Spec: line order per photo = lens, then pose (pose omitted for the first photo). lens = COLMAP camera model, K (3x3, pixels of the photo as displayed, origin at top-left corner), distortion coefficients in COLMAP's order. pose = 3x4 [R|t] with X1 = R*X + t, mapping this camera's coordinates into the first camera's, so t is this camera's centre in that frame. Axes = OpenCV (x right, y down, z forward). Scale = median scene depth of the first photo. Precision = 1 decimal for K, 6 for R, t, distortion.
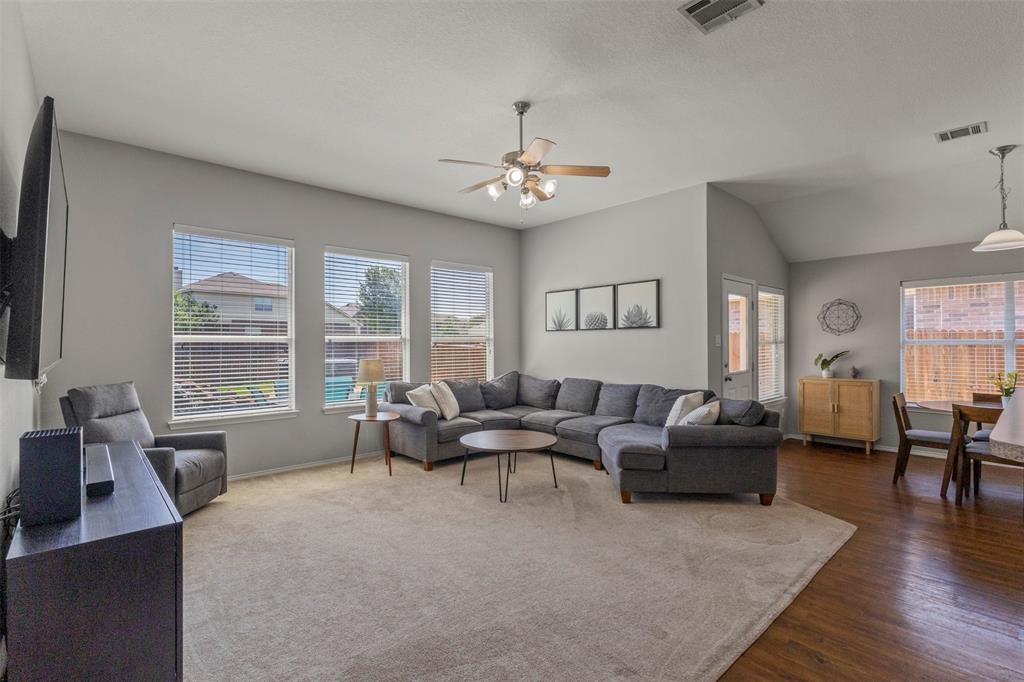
lens RADIAL K [[470.2, 0, 506.4], [0, 470.2, 335.2], [0, 0, 1]] dist [-0.001063, 0.000227]
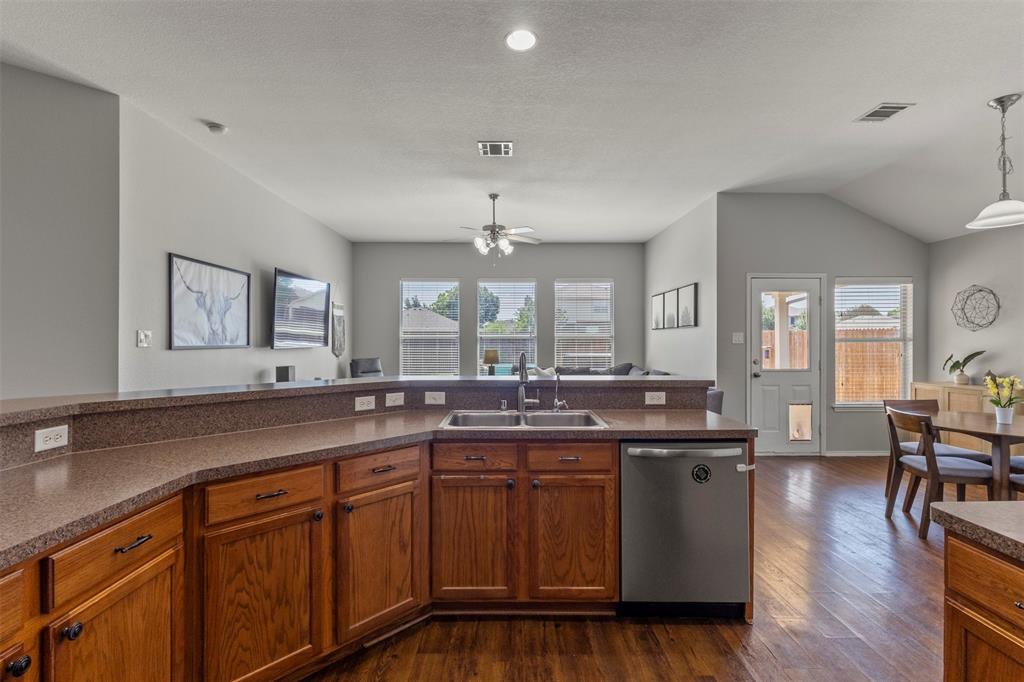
lens RADIAL K [[470.2, 0, 508.1], [0, 470.2, 341.5], [0, 0, 1]] dist [-0.001063, 0.000227]
pose [[0.743954, 0.004570, -0.668215, 0.654499], [0.009155, 0.999813, 0.017031, -0.002775], [0.668168, -0.018787, 0.743773, -0.109653]]
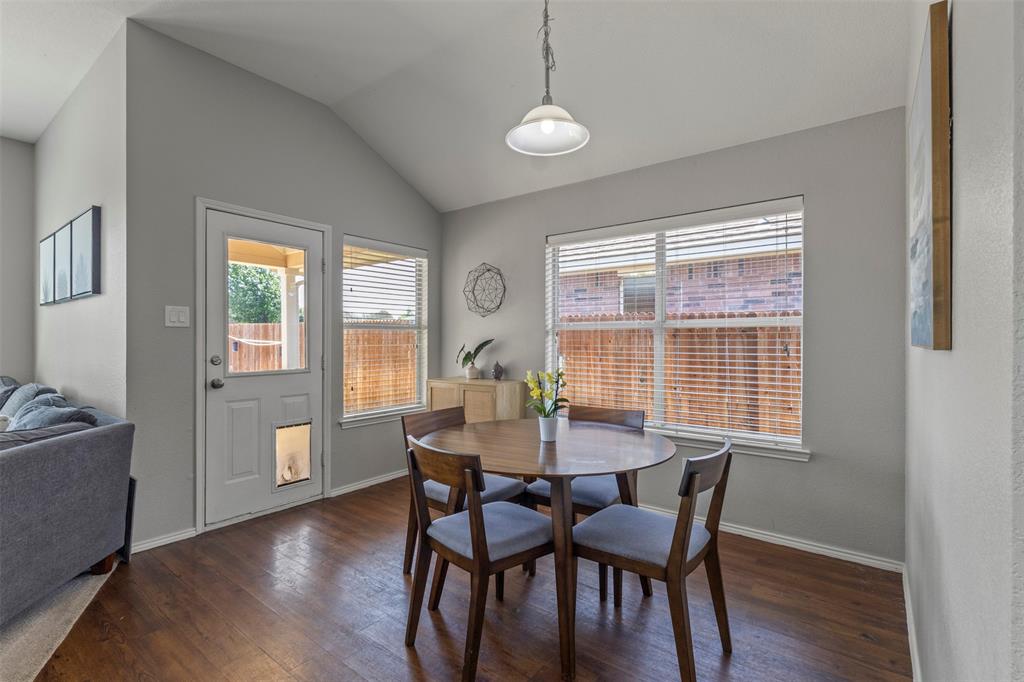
lens RADIAL K [[470.2, 0, 513.0], [0, 470.2, 340.0], [0, 0, 1]] dist [-0.001063, 0.000227]
pose [[0.982457, 0.004542, 0.186432, 0.624201], [-0.007407, 0.999865, 0.014673, 0.023909], [-0.186340, -0.015796, 0.982358, 0.323760]]
